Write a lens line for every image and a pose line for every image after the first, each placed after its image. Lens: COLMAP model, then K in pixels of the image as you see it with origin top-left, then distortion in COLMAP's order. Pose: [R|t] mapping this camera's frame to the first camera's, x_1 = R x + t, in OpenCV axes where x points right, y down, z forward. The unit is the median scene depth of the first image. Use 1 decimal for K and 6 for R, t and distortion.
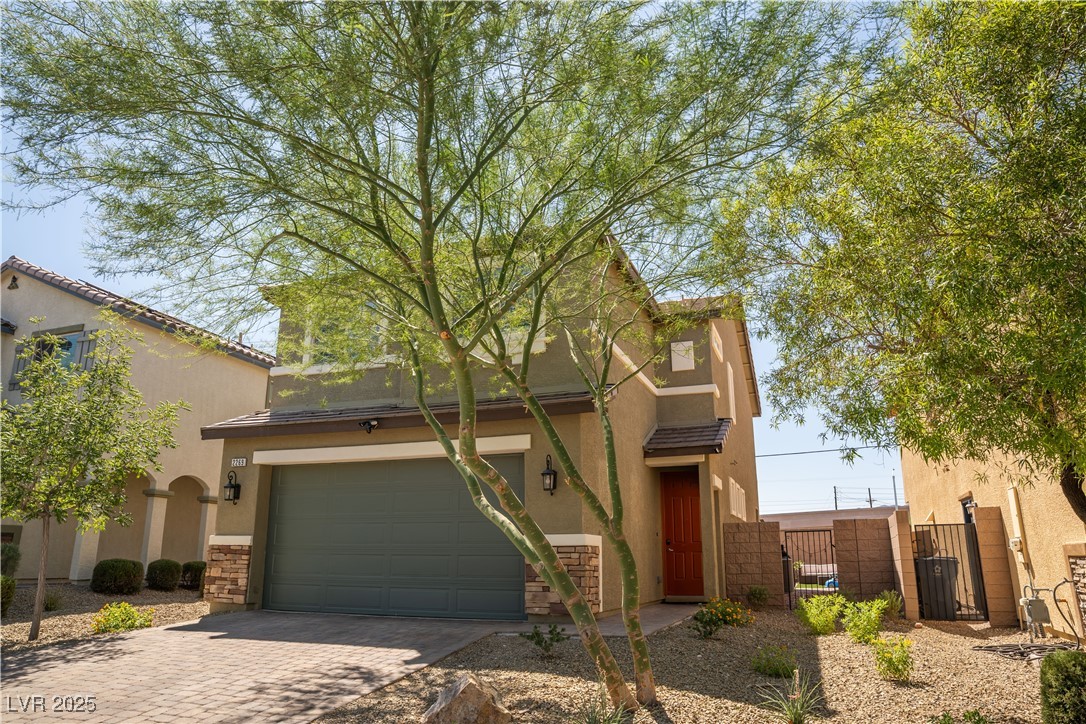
lens RADIAL K [[740.8, 0, 543.0], [0, 740.8, 362.0], [0, 0, 1]] dist [-0.151558, 0.118259]
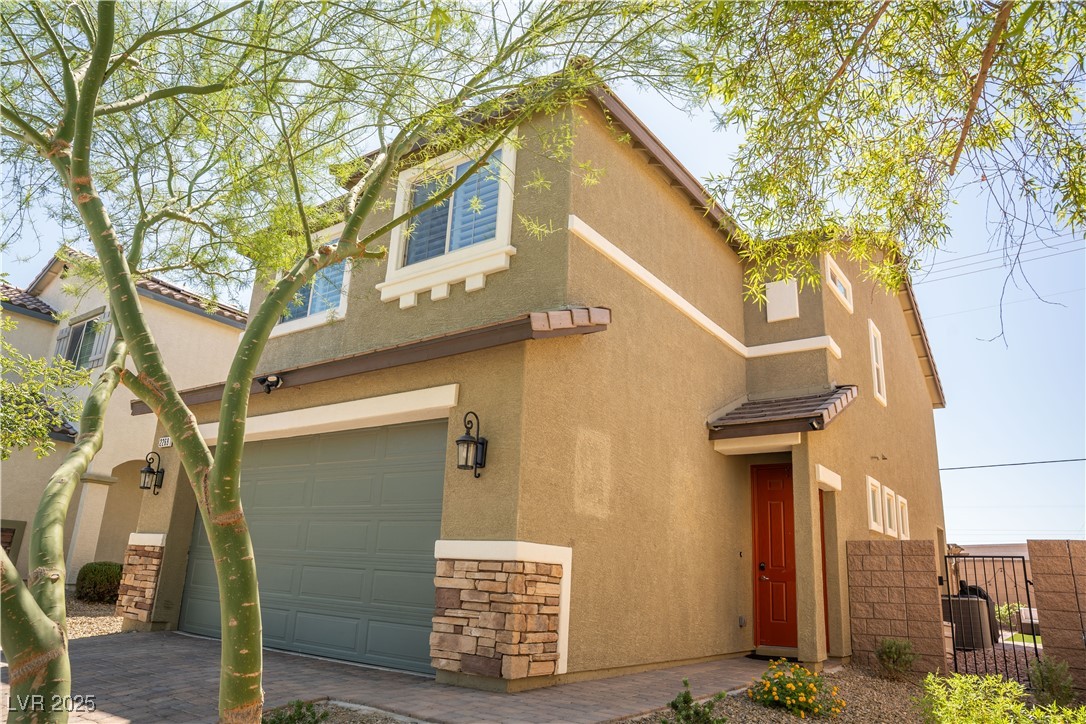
lens RADIAL K [[740.8, 0, 543.0], [0, 740.8, 362.0], [0, 0, 1]] dist [-0.151558, 0.118259]
pose [[0.962916, -0.034692, -0.267560, 0.180463], [0.025889, 0.999003, -0.036358, 0.082618], [0.268555, 0.028083, 0.962855, 0.318547]]
